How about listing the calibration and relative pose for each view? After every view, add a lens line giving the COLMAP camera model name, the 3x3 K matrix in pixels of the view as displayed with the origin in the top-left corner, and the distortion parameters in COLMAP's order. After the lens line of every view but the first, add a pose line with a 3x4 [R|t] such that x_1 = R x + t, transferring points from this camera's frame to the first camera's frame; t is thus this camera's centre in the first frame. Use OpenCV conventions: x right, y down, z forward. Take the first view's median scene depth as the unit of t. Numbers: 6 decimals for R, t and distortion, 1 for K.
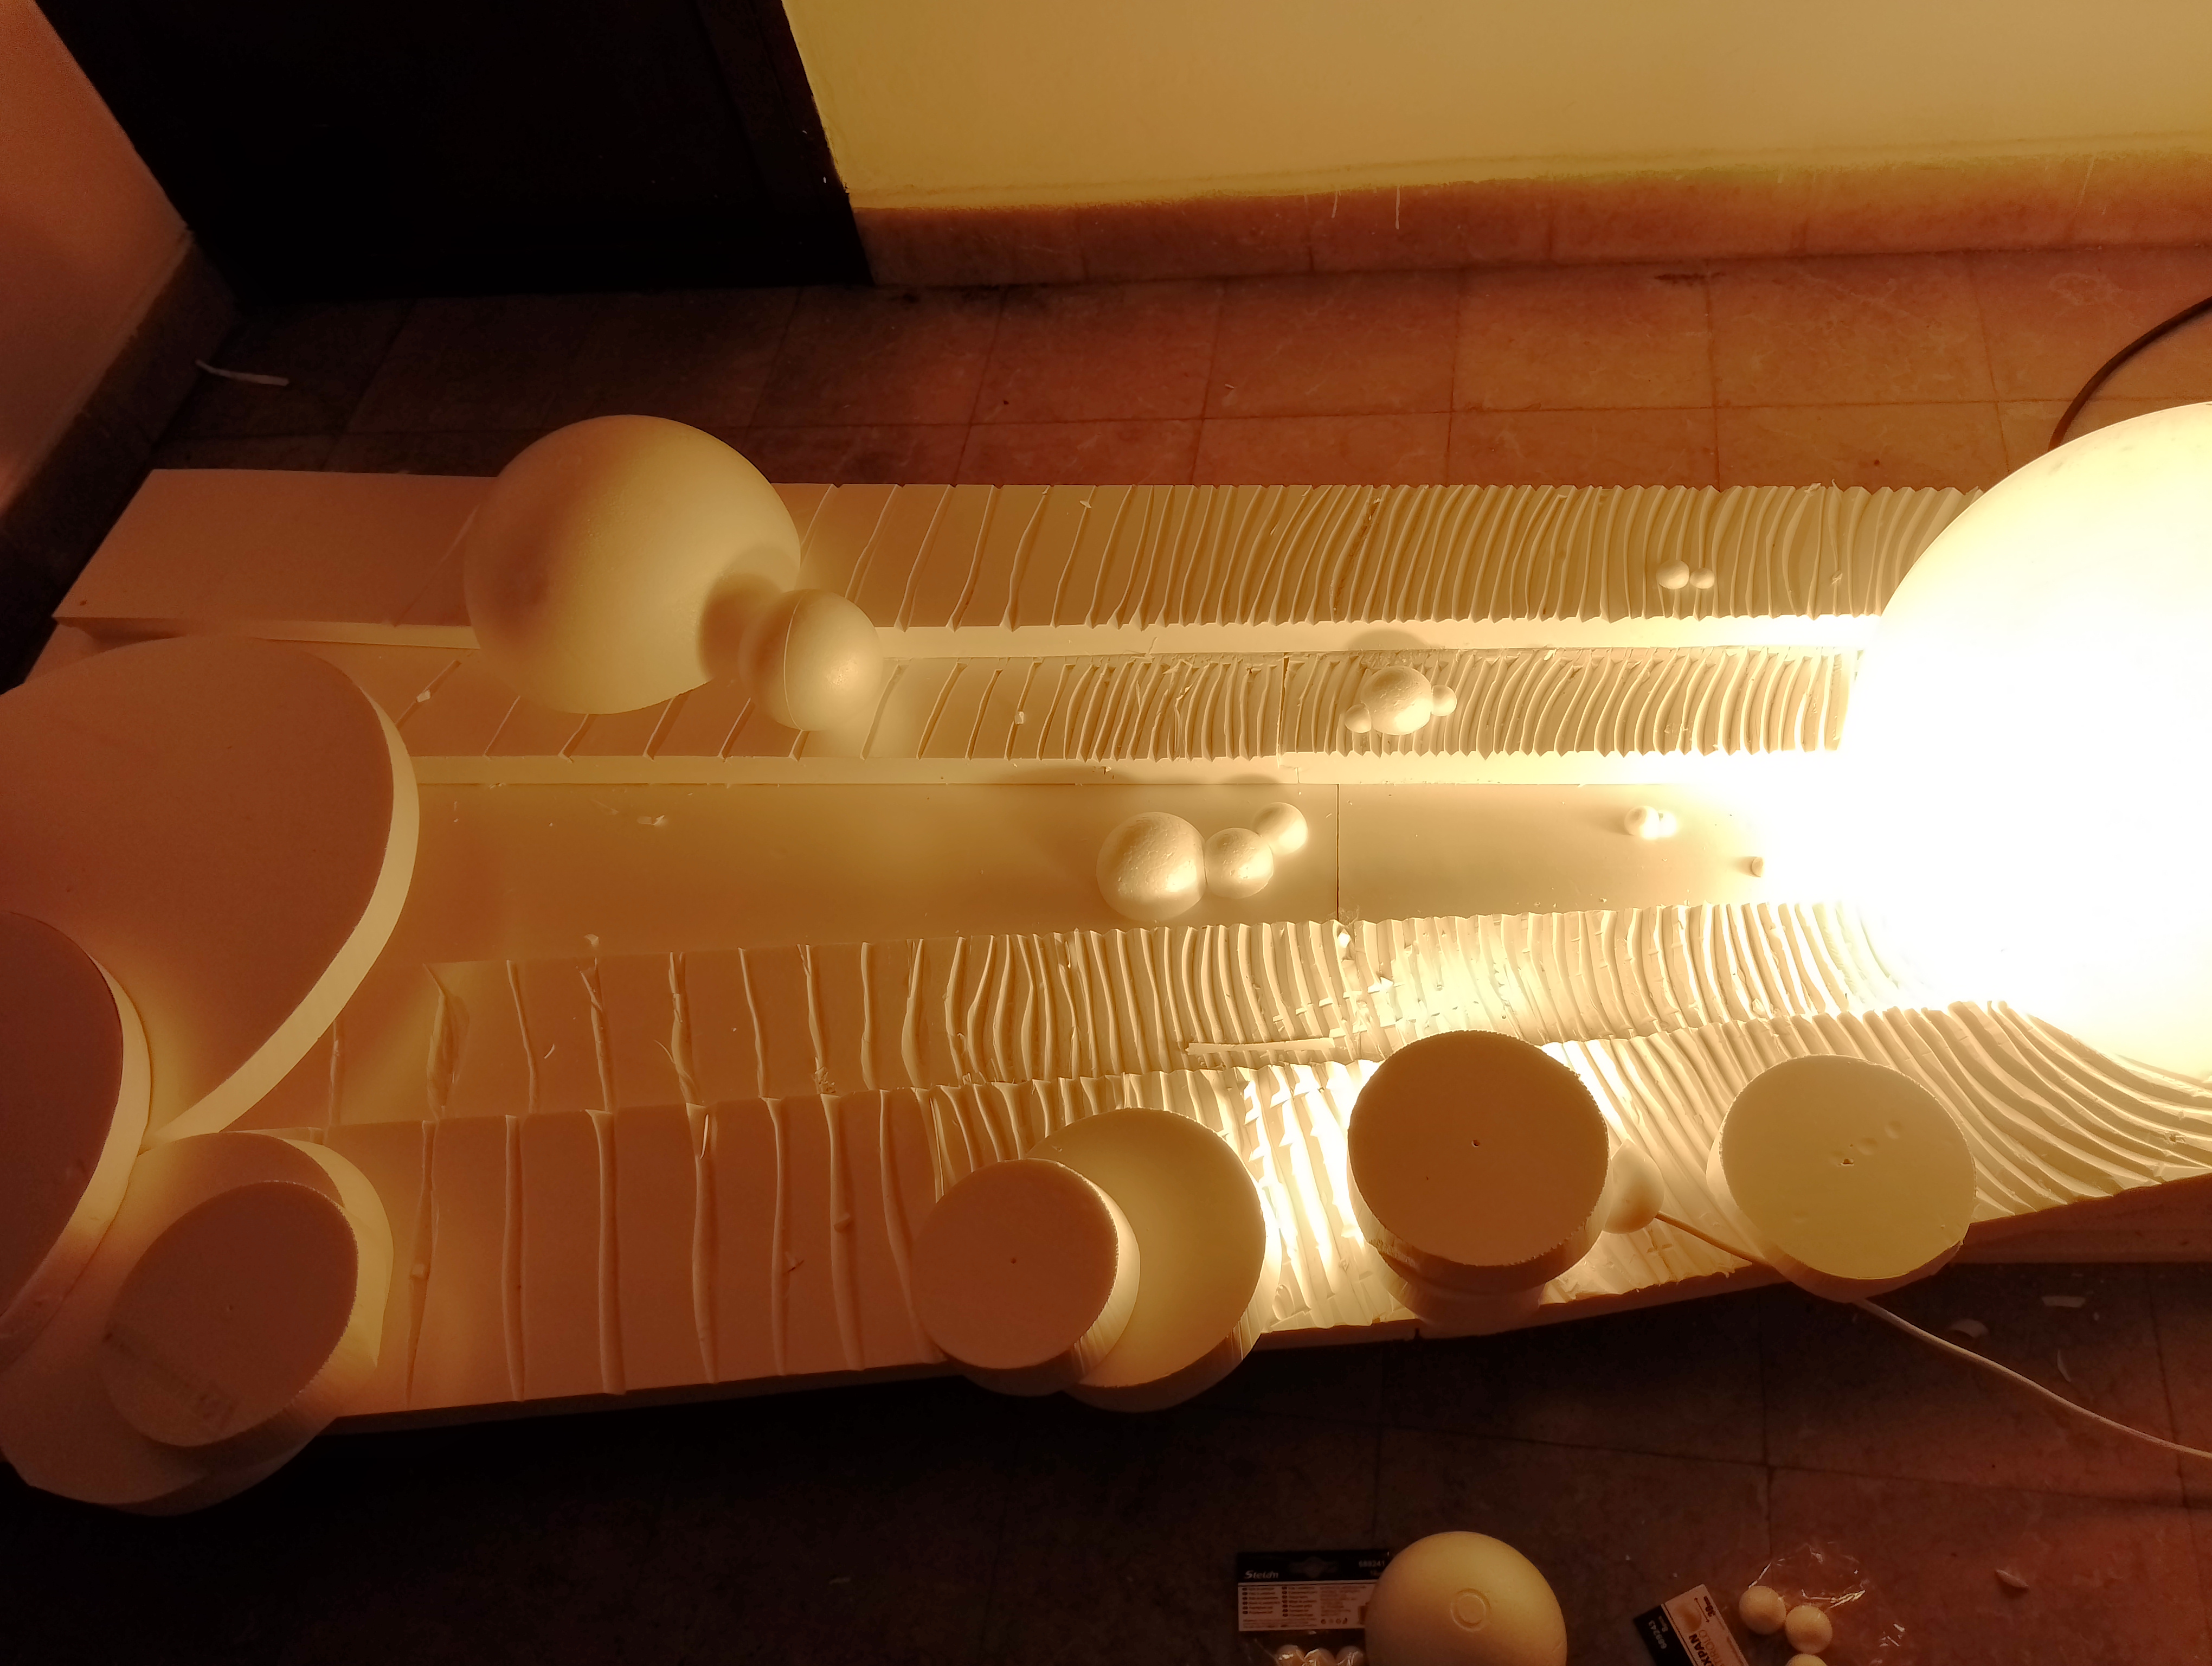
lens RADIAL K [[1765.7, 0, 1146.3], [0, 1765.7, 831.8], [0, 0, 1]] dist [0.083306, -0.162269]
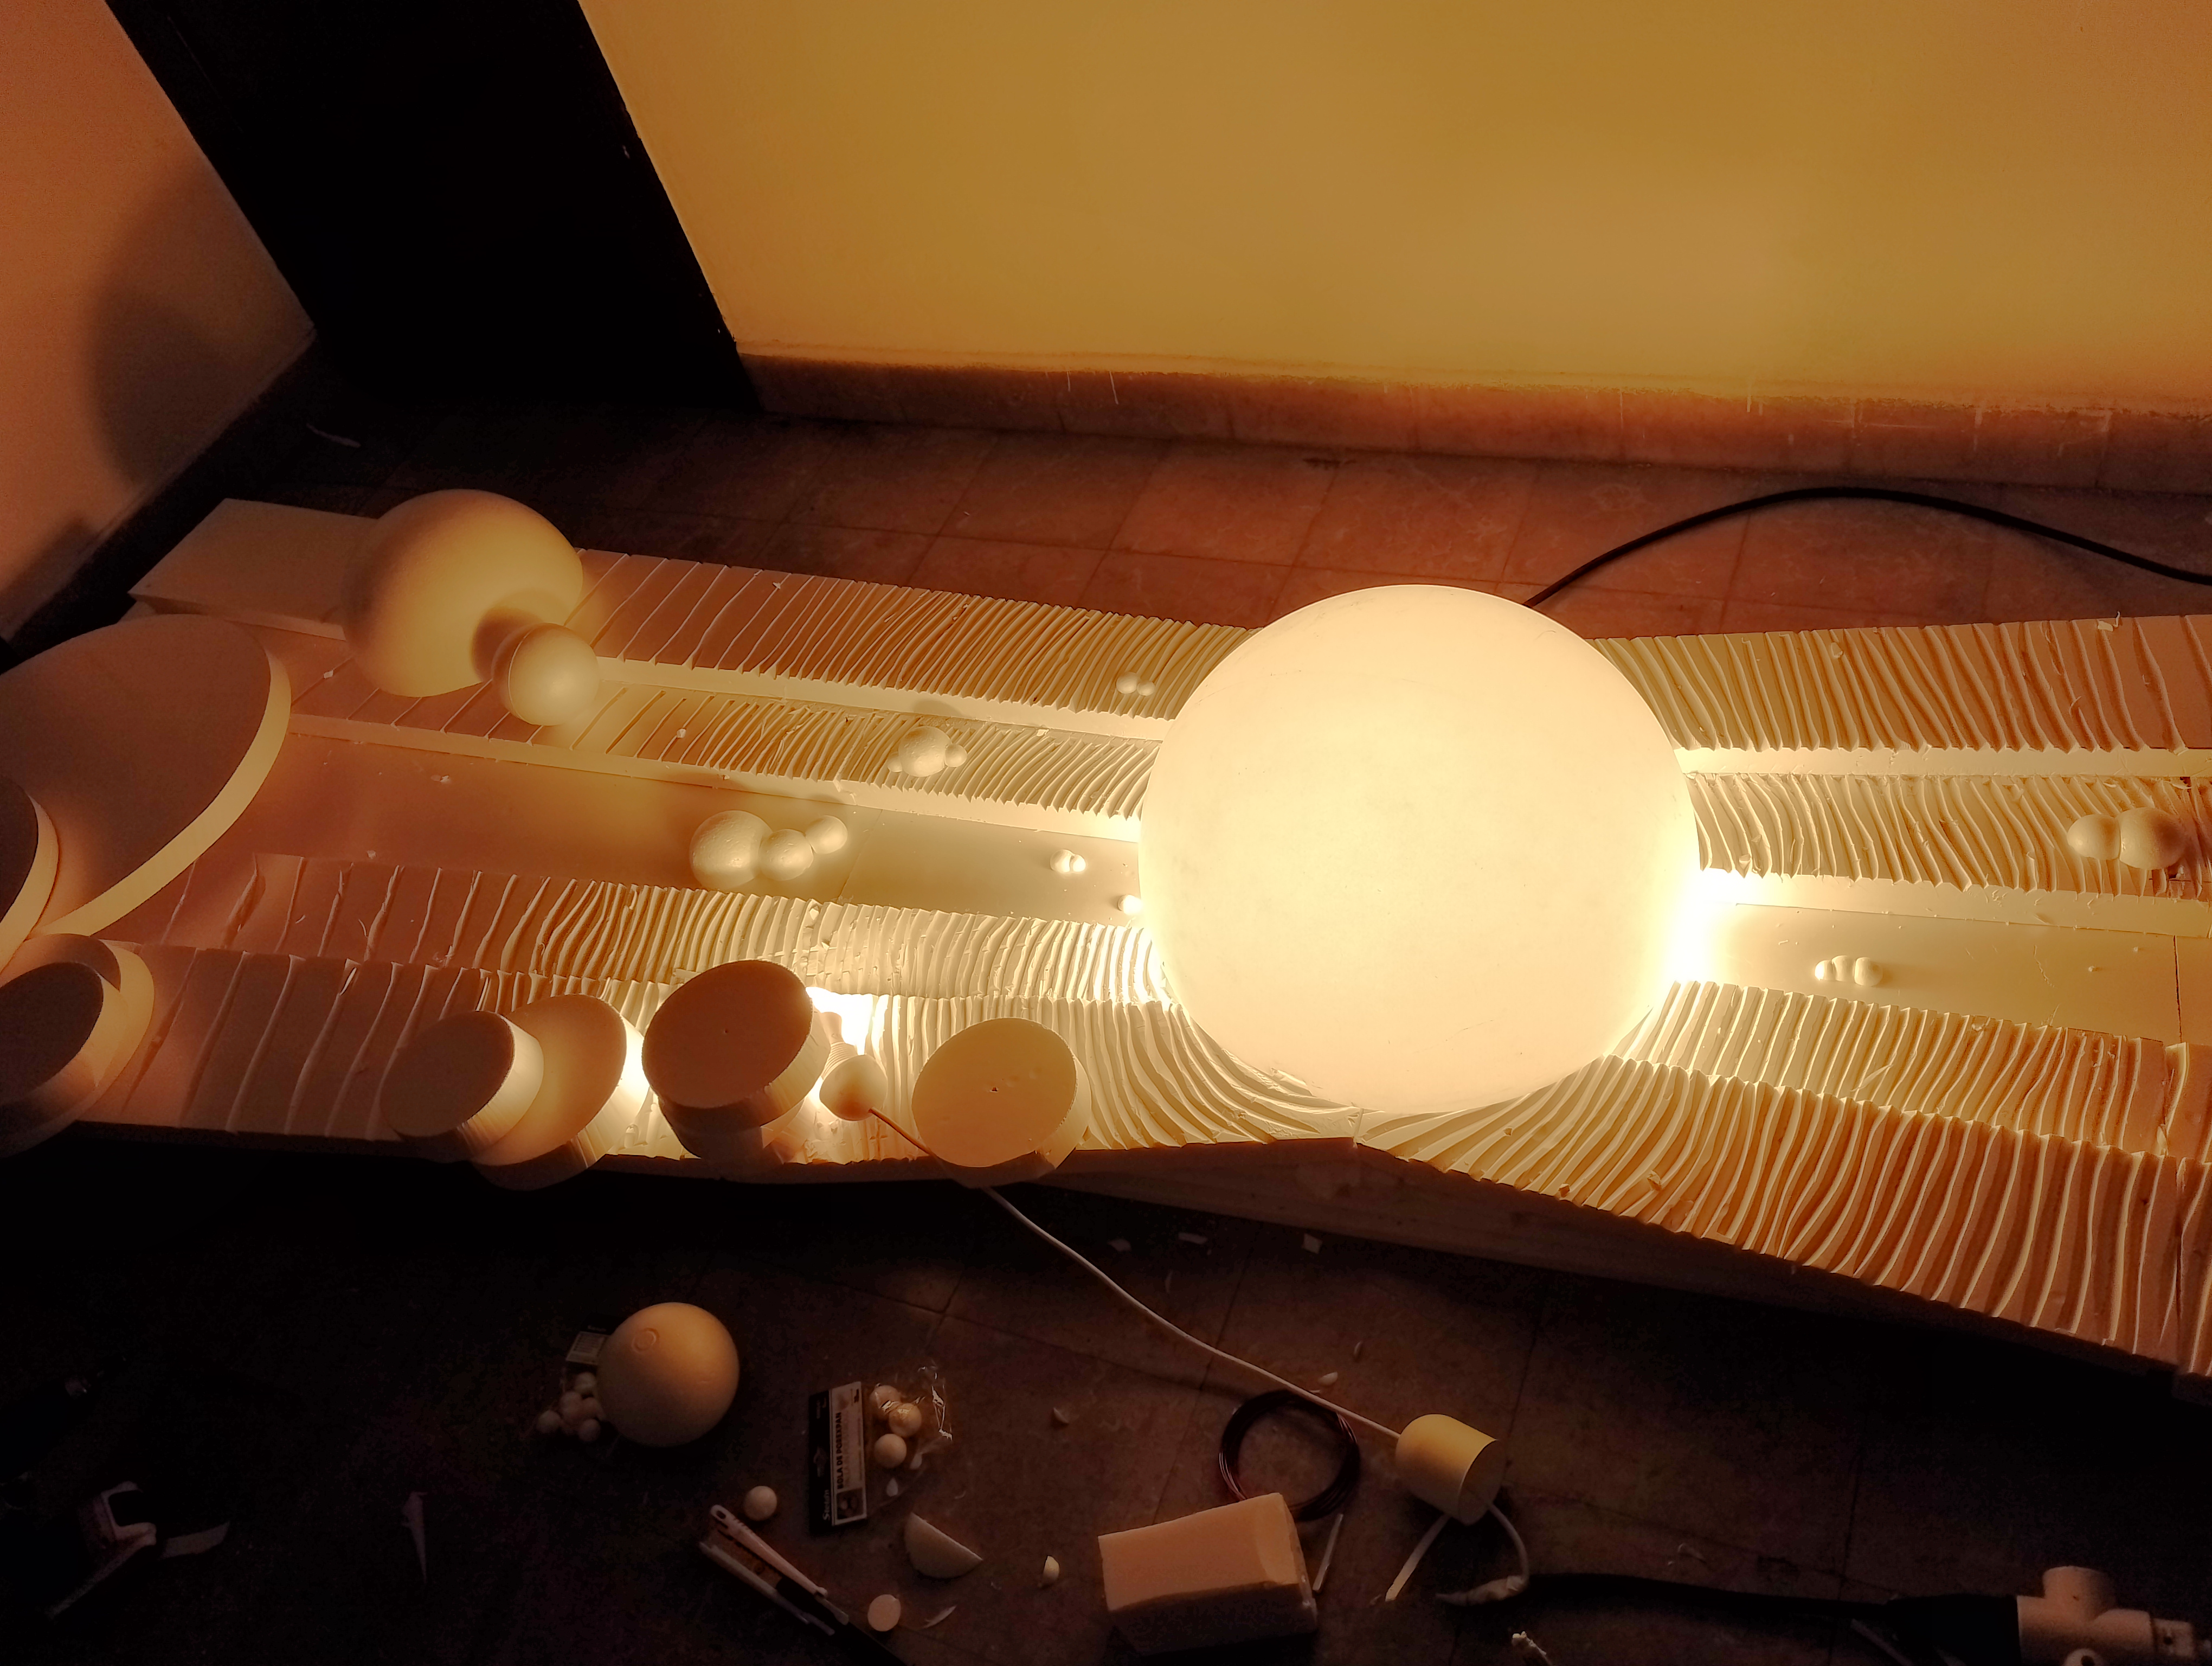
lens RADIAL K [[1745.3, 0, 1106.0], [0, 1745.3, 833.0], [0, 0, 1]] dist [0.135139, -0.284529]
pose [[0.970239, 0.130340, -0.204077, 0.522288], [-0.142639, 0.988672, -0.046702, 0.026831], [0.195678, 0.074422, 0.977840, -0.243794]]
